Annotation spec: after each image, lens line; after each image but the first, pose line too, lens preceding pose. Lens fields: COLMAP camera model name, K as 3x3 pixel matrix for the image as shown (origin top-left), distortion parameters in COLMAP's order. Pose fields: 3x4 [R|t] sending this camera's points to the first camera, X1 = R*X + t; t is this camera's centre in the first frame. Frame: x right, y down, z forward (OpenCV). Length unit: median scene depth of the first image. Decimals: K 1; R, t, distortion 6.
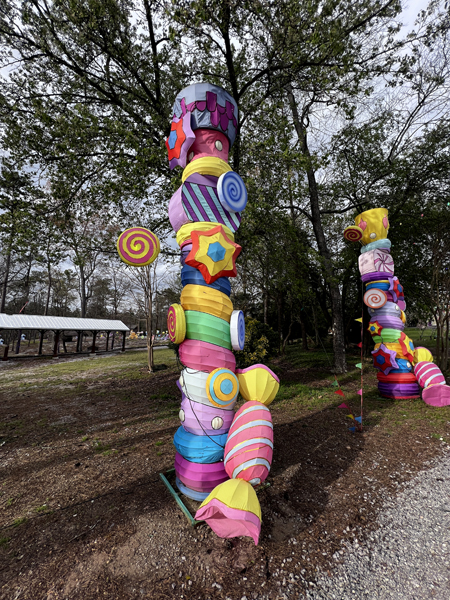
lens RADIAL K [[241.0, 0, 225.5], [0, 241.0, 299.9], [0, 0, 1]] dist [0.000996, 0.000106]
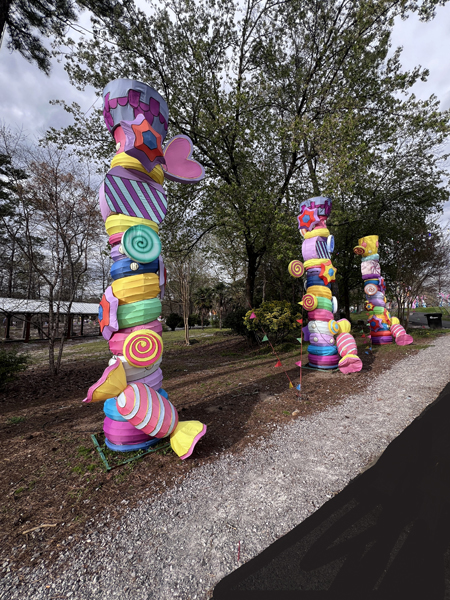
lens RADIAL K [[241.0, 0, 224.5], [0, 241.0, 299.0], [0, 0, 1]] dist [0.000996, 0.000106]
pose [[0.991473, -0.000759, 0.130308, -0.688267], [-0.006778, 0.998329, 0.057385, -0.030429], [-0.130134, -0.057779, 0.989811, -0.618629]]
